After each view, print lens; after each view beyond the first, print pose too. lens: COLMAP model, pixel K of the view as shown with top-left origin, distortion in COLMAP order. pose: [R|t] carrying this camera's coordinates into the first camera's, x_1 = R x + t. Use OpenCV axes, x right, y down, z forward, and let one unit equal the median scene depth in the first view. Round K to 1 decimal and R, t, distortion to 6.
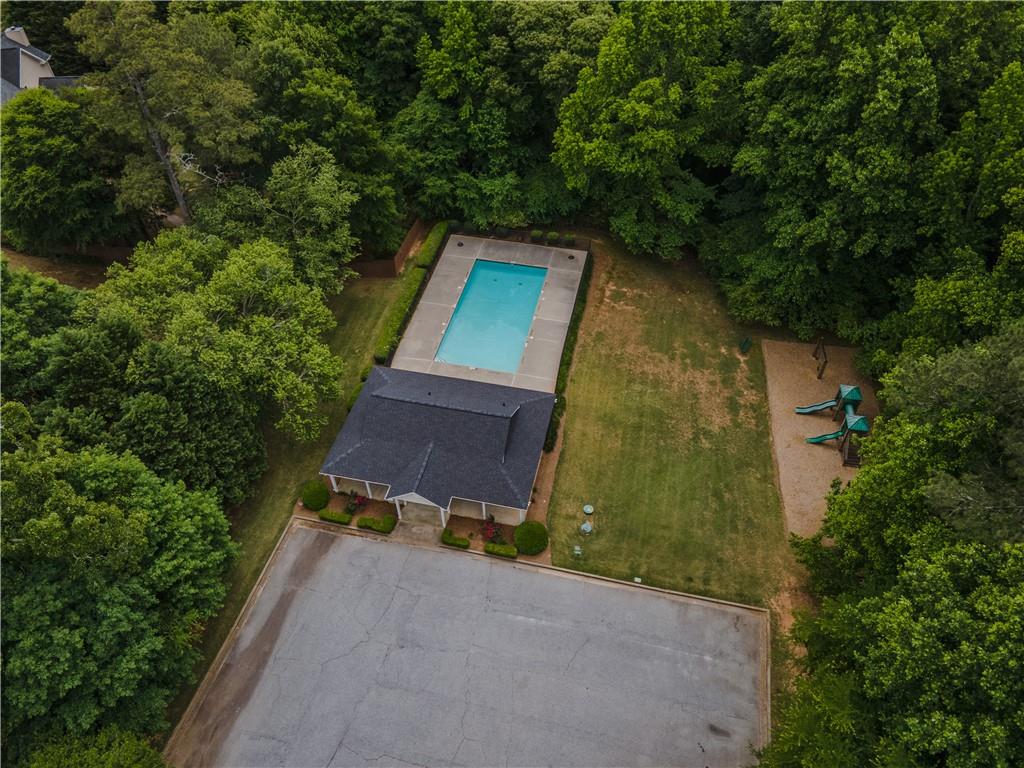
lens RADIAL K [[742.1, 0, 514.1], [0, 742.1, 385.1], [0, 0, 1]] dist [0.003863, 0.049960]
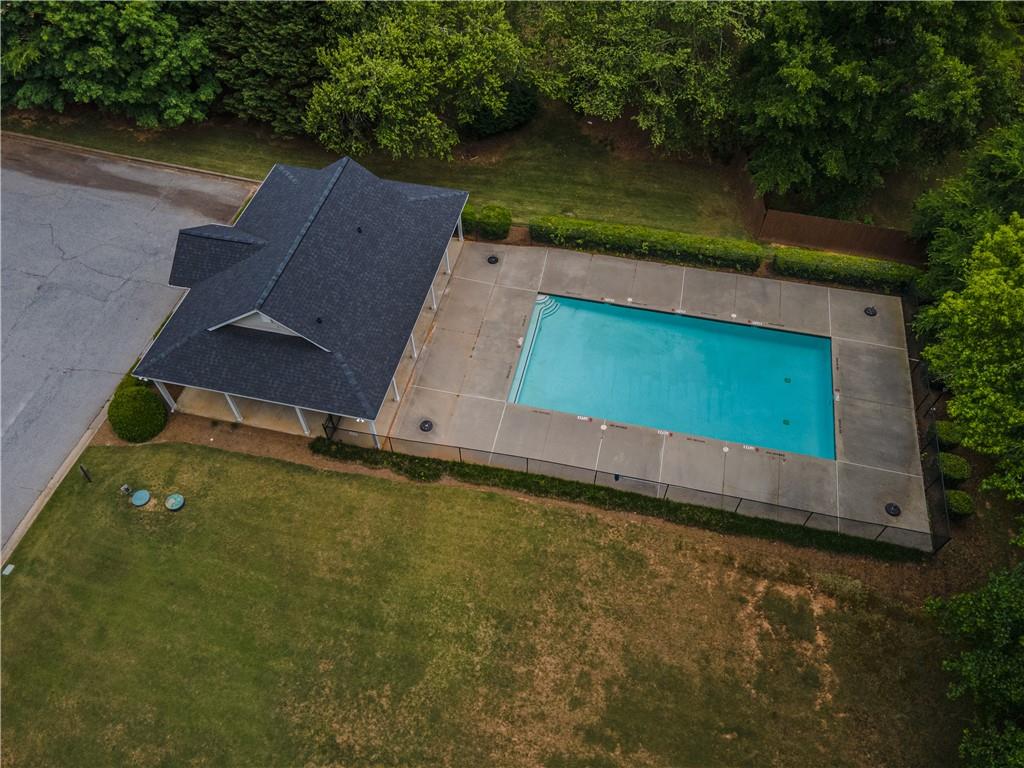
lens RADIAL K [[742.1, 0, 514.1], [0, 742.1, 385.1], [0, 0, 1]] dist [0.003863, 0.049960]
pose [[0.000718, 0.805240, -0.592949, 0.325029], [-0.722892, 0.410123, 0.556082, -0.338325], [0.690961, 0.428238, 0.582396, 0.699889]]
